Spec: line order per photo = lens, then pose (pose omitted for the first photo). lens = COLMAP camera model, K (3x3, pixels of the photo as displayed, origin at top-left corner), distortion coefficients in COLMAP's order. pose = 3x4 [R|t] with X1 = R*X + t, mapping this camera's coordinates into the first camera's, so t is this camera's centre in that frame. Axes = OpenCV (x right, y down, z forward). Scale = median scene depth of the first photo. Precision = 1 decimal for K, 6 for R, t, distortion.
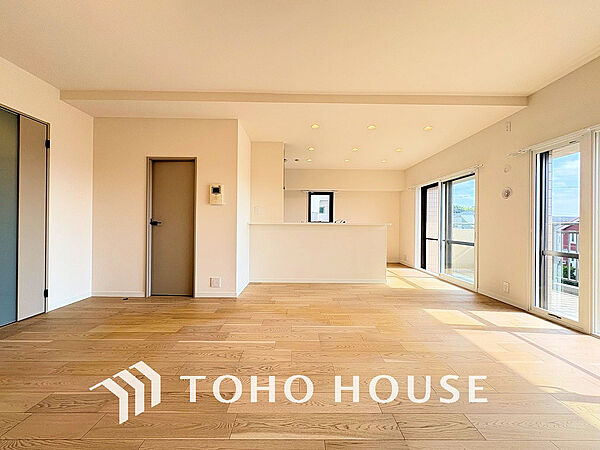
lens RADIAL K [[240.0, 0, 299.7], [0, 240.0, 225.5], [0, 0, 1]] dist [-0.001277, 0.000142]
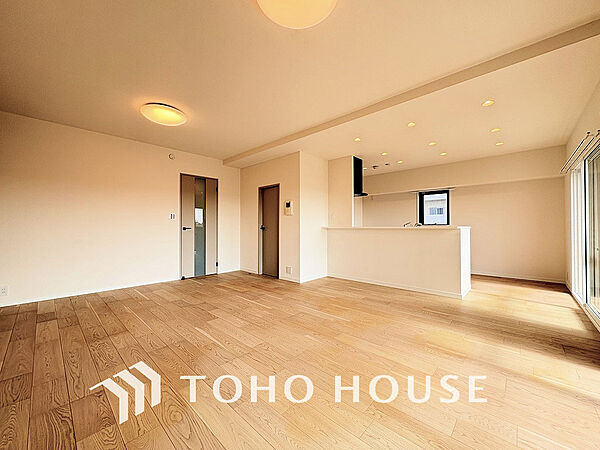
lens RADIAL K [[240.0, 0, 300.7], [0, 240.0, 225.7], [0, 0, 1]] dist [-0.001277, 0.000142]
pose [[0.725240, -0.014046, -0.688353, 0.676607], [0.006562, 0.999887, -0.013489, -0.004125], [0.688465, 0.005266, 0.725250, 0.025331]]
